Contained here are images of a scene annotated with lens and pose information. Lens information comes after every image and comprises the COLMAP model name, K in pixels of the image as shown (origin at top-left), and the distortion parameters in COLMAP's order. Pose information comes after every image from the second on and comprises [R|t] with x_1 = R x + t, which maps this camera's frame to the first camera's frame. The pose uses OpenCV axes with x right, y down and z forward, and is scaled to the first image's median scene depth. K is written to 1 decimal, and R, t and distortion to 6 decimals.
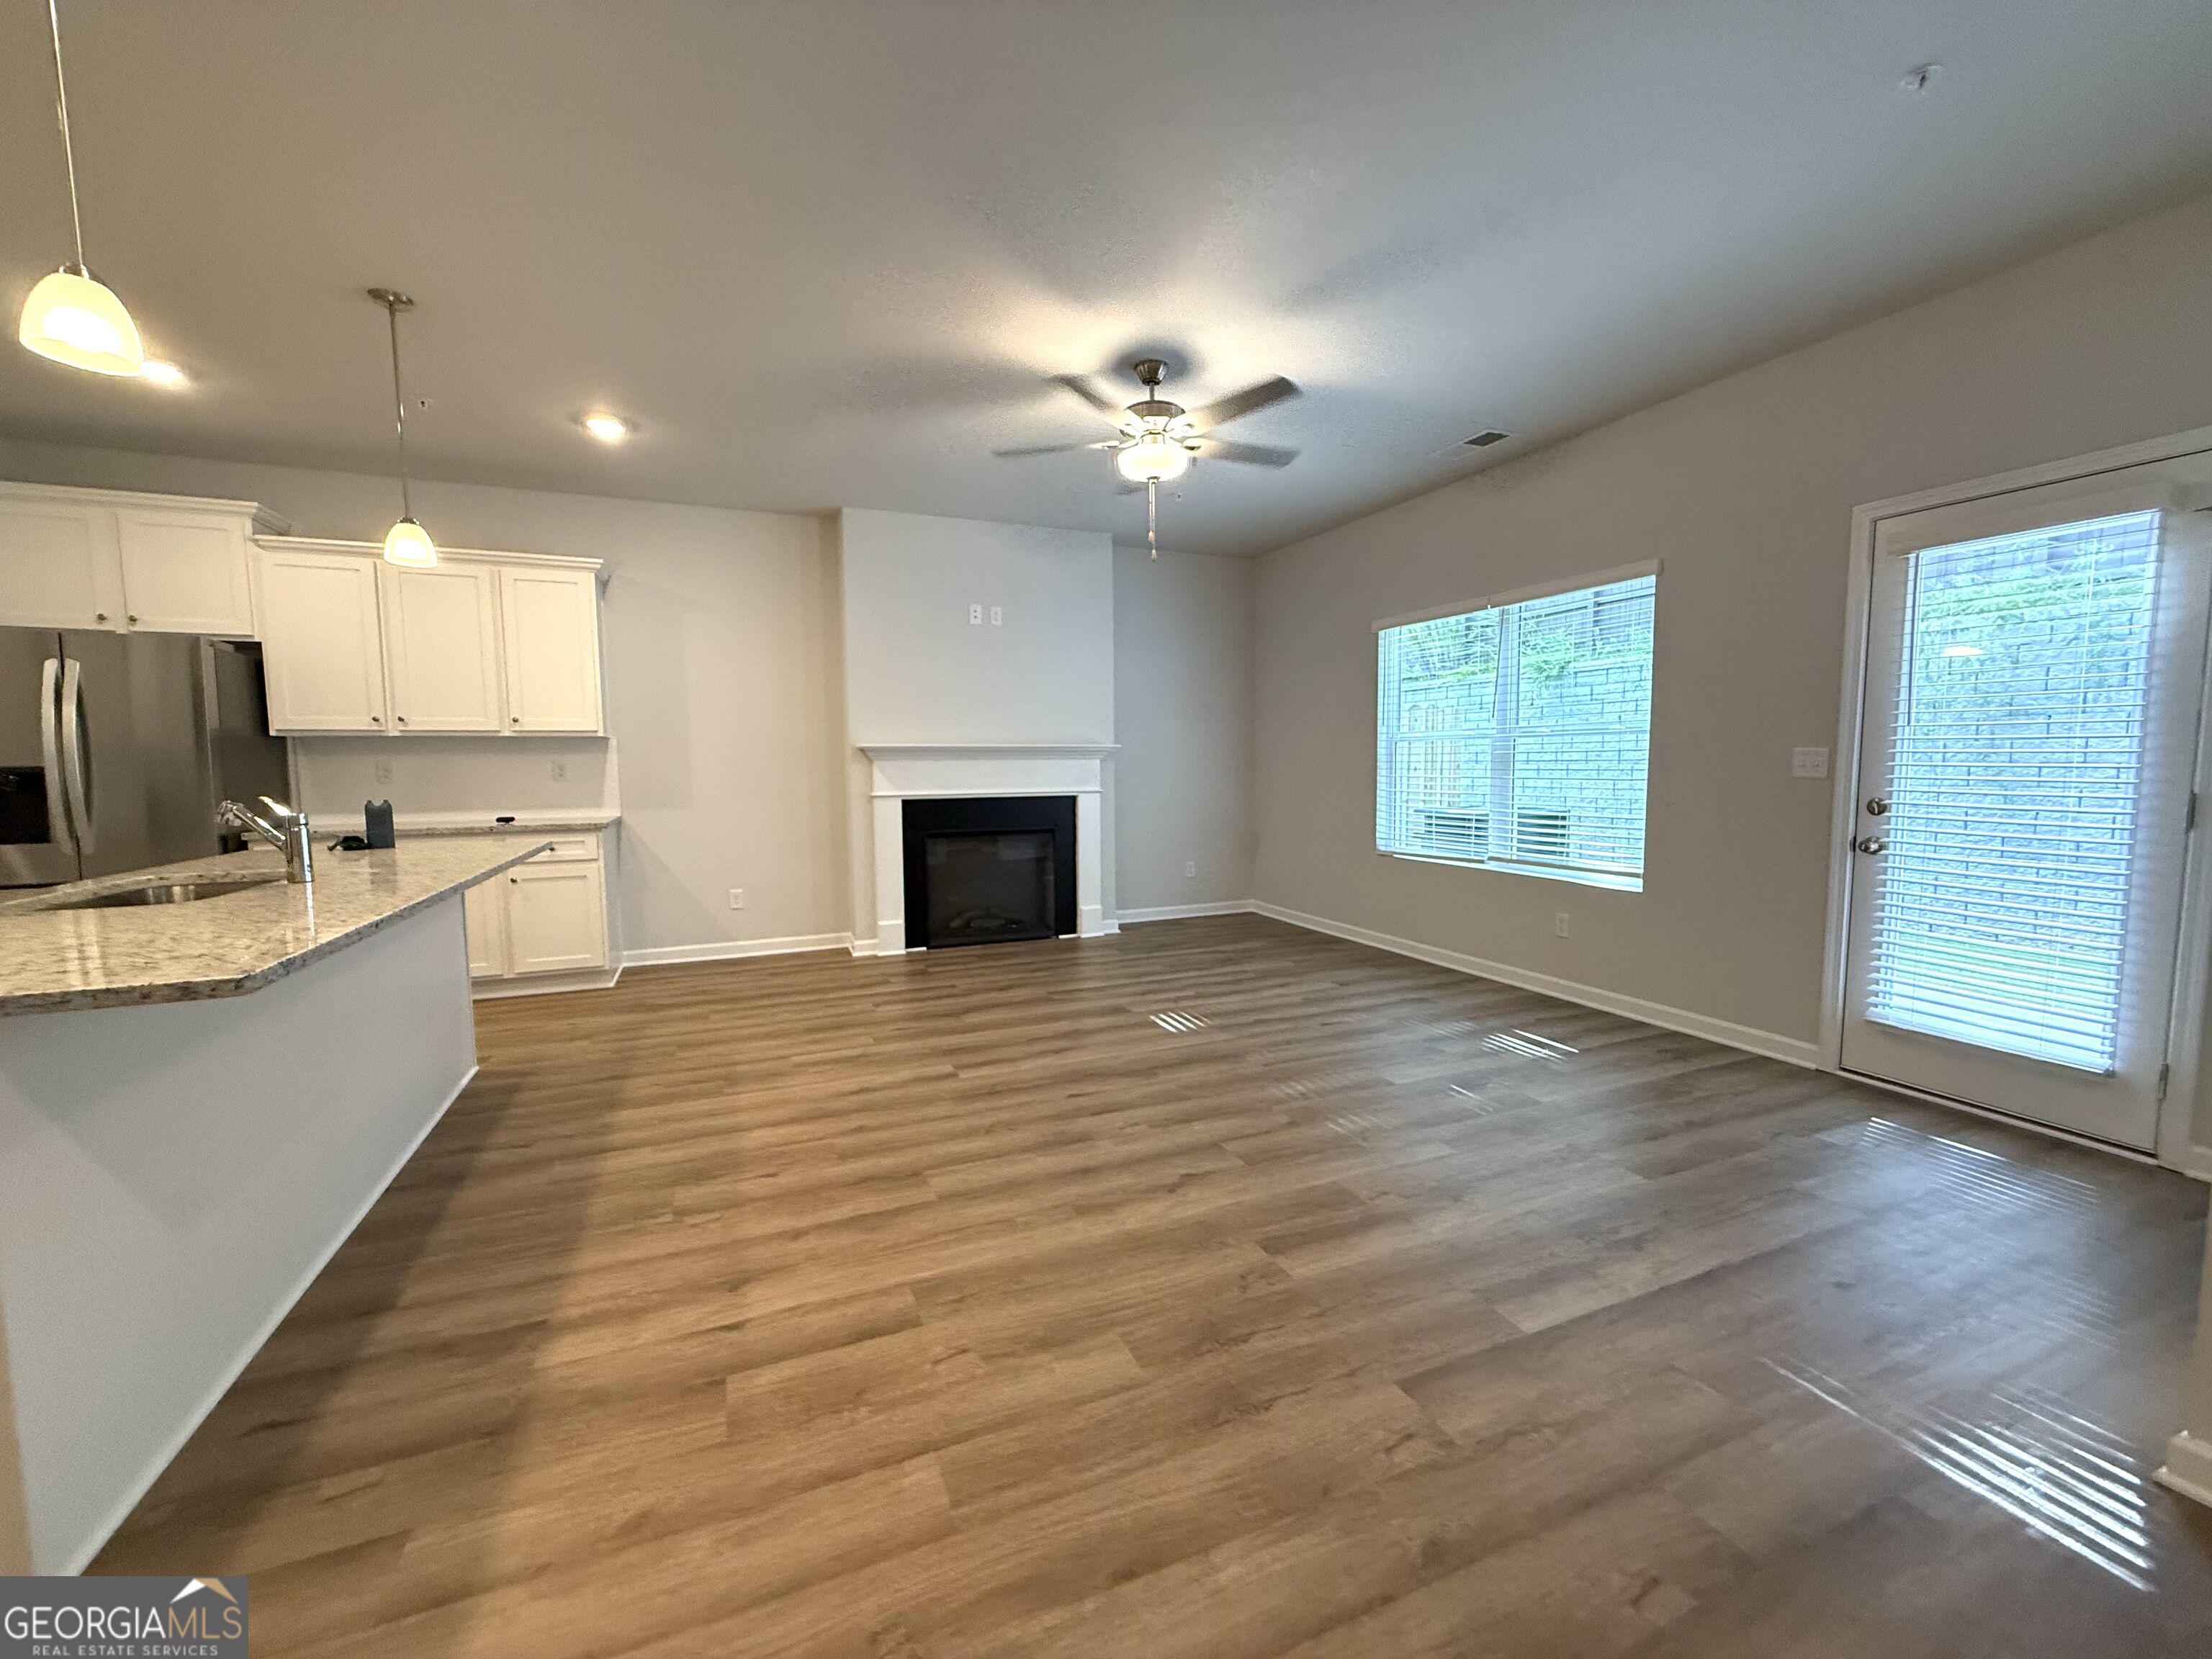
lens RADIAL K [[880.2, 0, 1098.5], [0, 880.2, 831.6], [0, 0, 1]] dist [-0.000421, 0.000590]
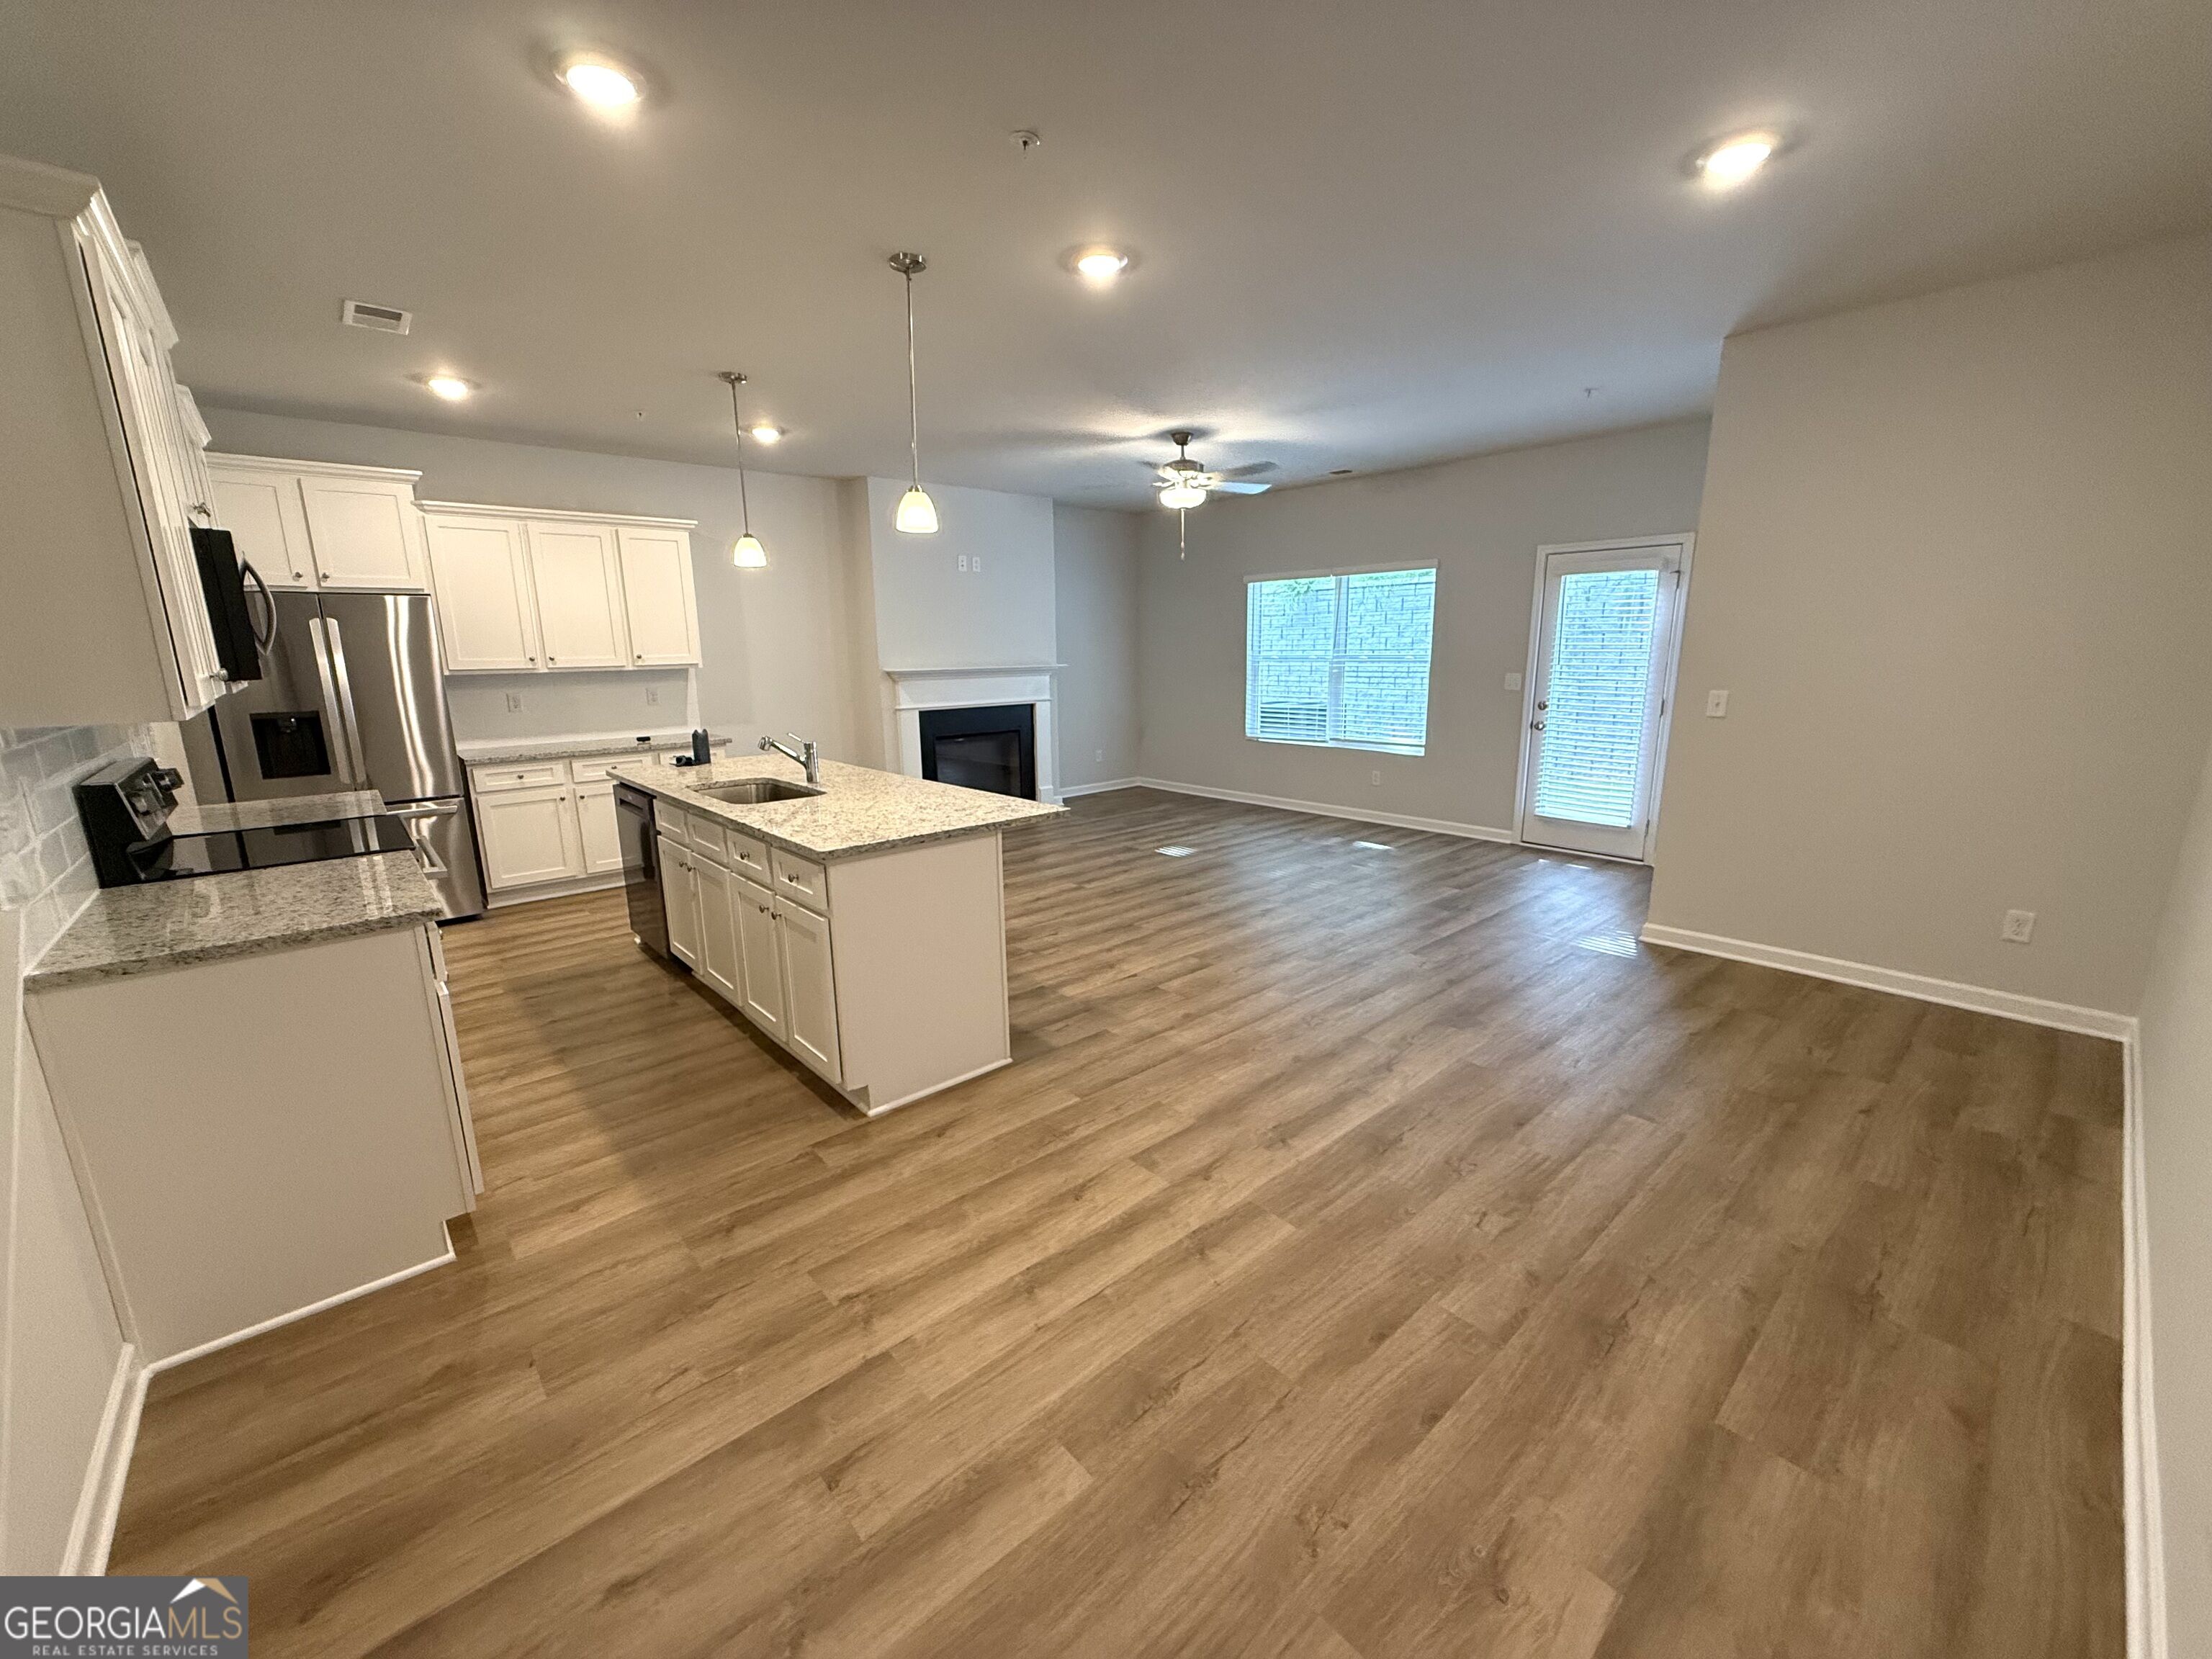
lens RADIAL K [[880.2, 0, 1093.4], [0, 880.2, 829.1], [0, 0, 1]] dist [-0.000421, 0.000590]
pose [[0.950074, -0.070058, 0.304059, -0.583703], [0.031818, 0.991141, 0.128947, -0.035239], [-0.310399, -0.112834, 0.943886, -0.487017]]
